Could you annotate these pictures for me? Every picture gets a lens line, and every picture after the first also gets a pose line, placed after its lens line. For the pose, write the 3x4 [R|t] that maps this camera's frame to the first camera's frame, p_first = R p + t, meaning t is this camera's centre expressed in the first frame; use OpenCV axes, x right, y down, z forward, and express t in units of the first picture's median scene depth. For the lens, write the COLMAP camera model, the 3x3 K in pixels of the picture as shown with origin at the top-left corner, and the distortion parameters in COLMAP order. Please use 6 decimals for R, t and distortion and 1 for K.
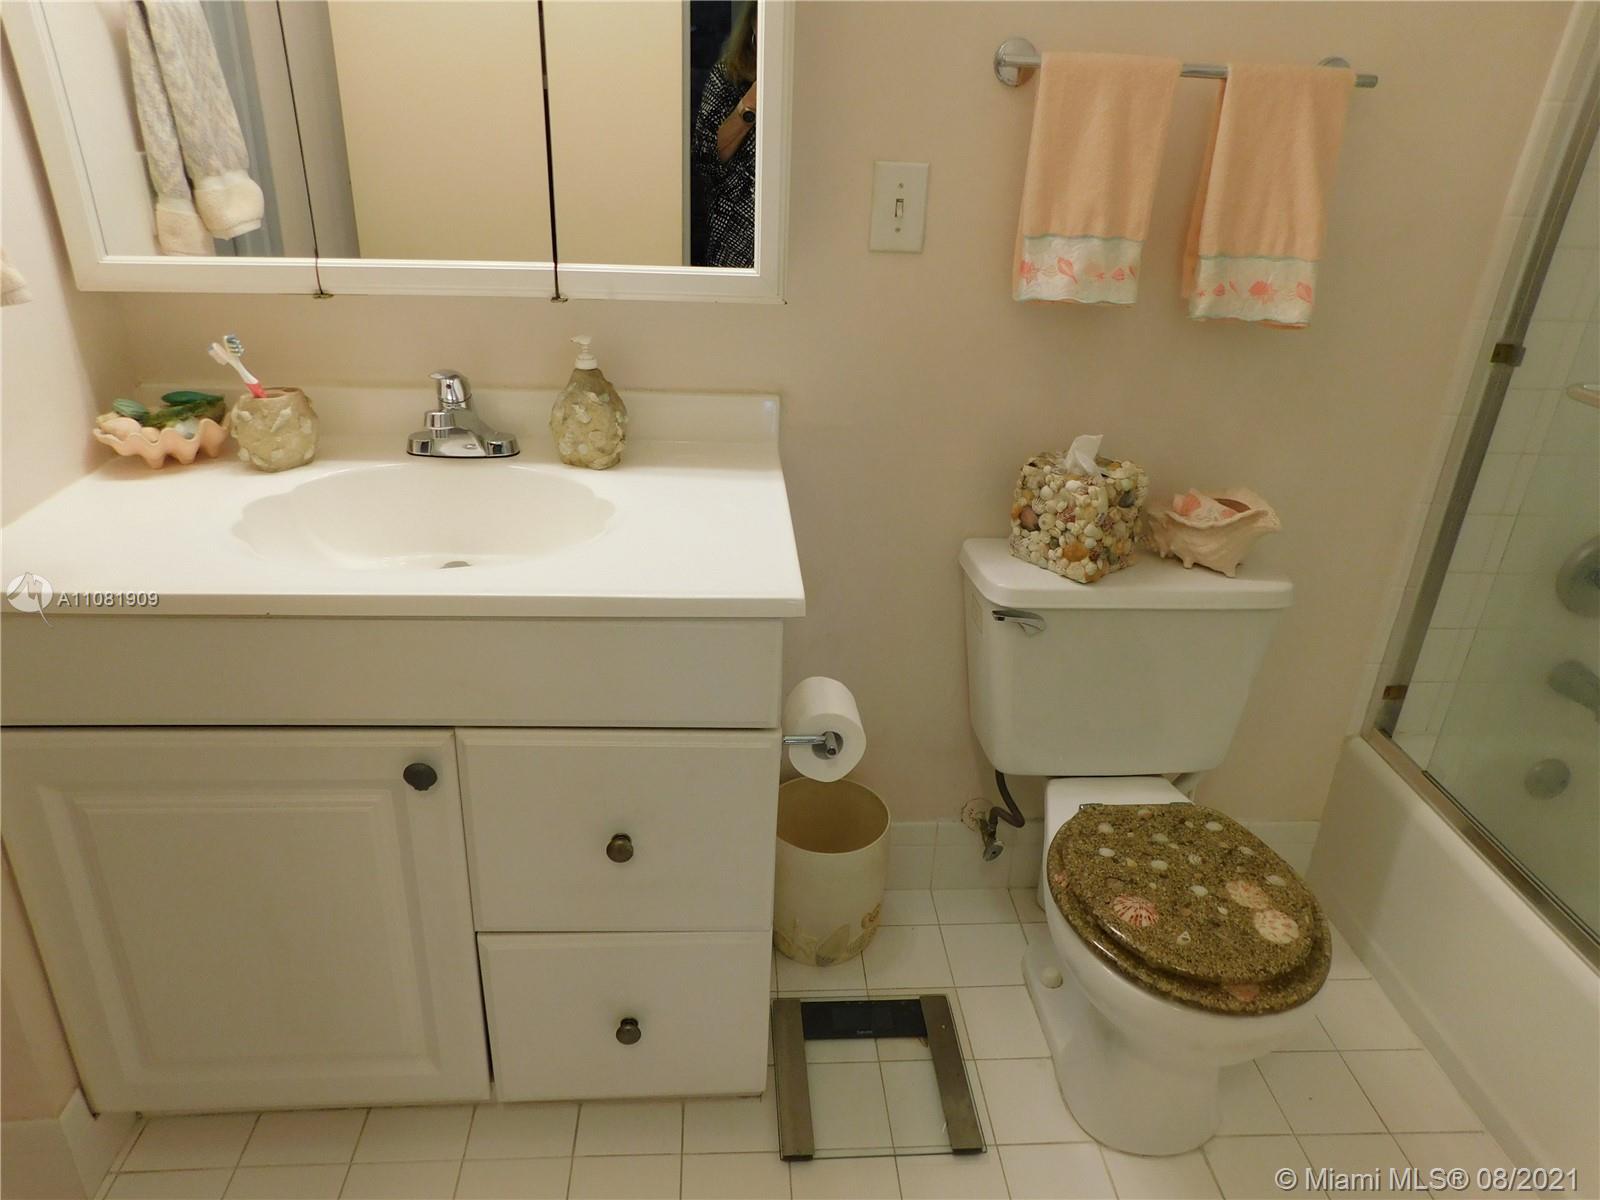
lens RADIAL K [[1060.0, 0, 796.5], [0, 1060.0, 596.7], [0, 0, 1]] dist [-0.069191, 0.052840]
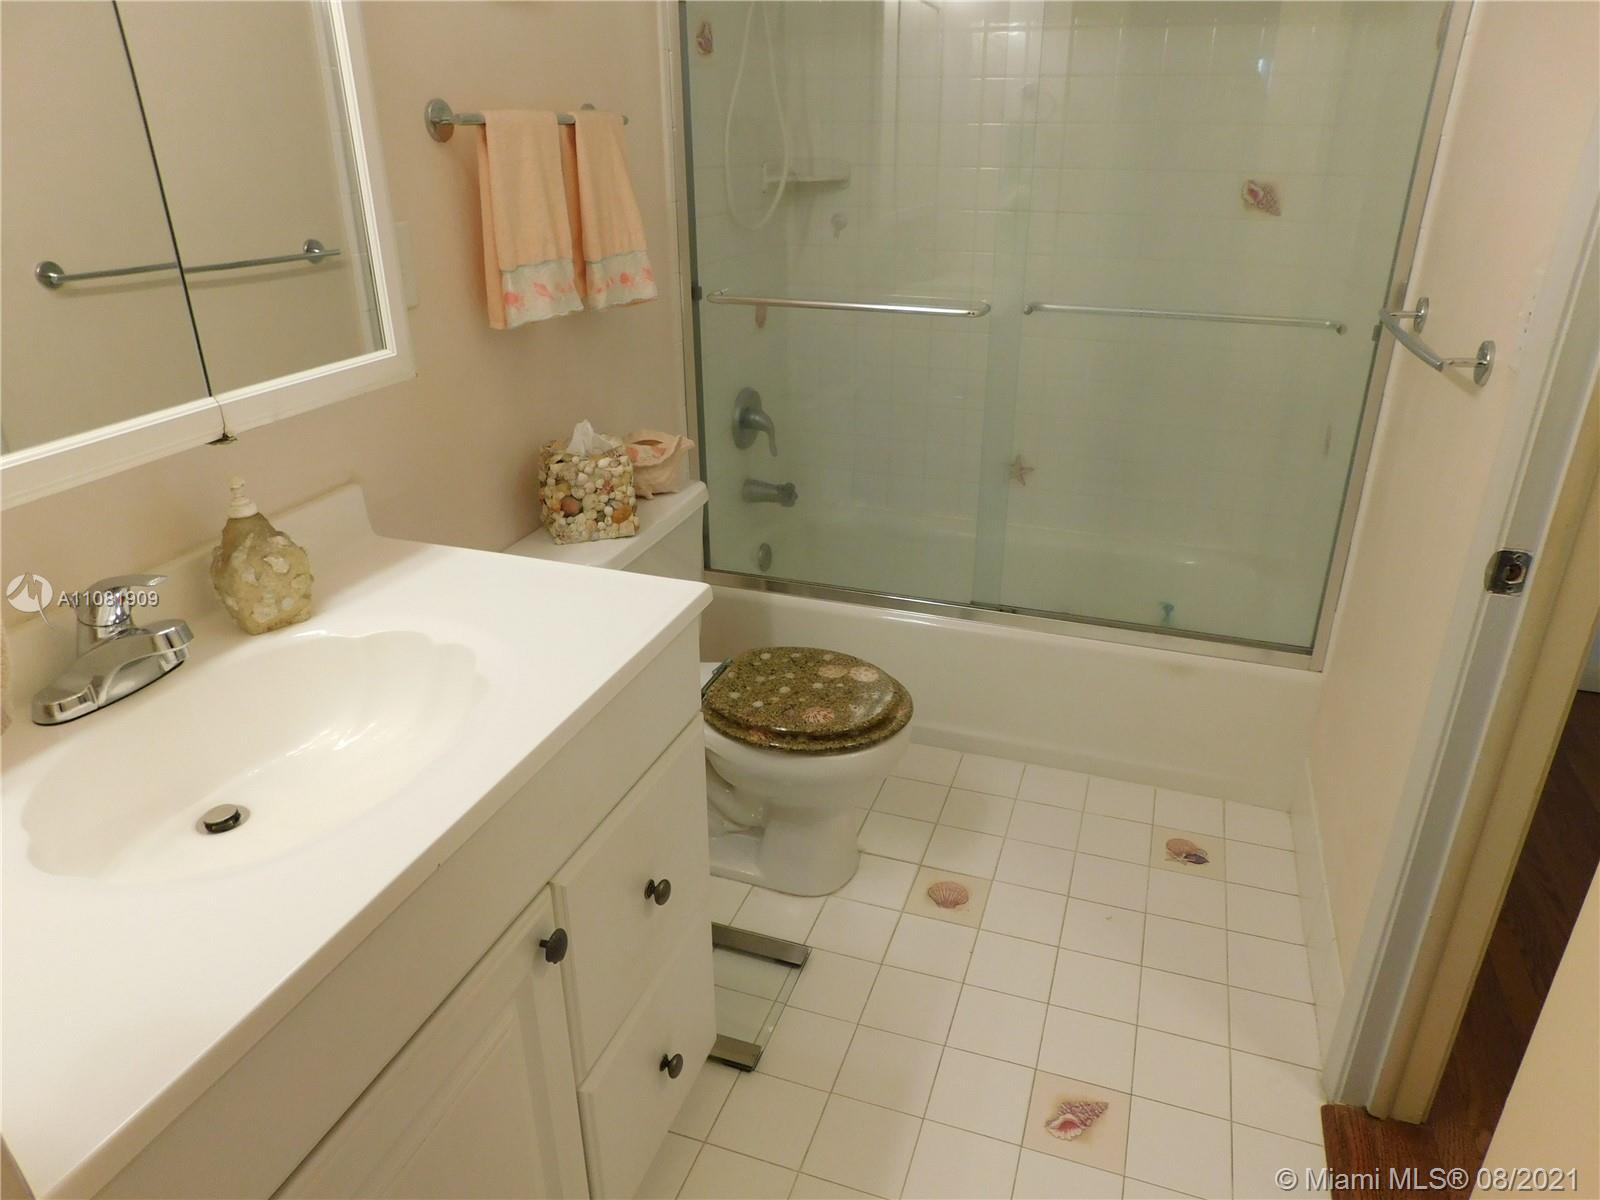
lens RADIAL K [[1060.0, 0, 796.5], [0, 1060.0, 596.7], [0, 0, 1]] dist [-0.069191, 0.052840]
pose [[0.393848, -0.415936, 0.819683, -0.701885], [0.415048, 0.876146, 0.245162, -0.176157], [-0.820133, 0.243651, 0.517702, 0.233744]]
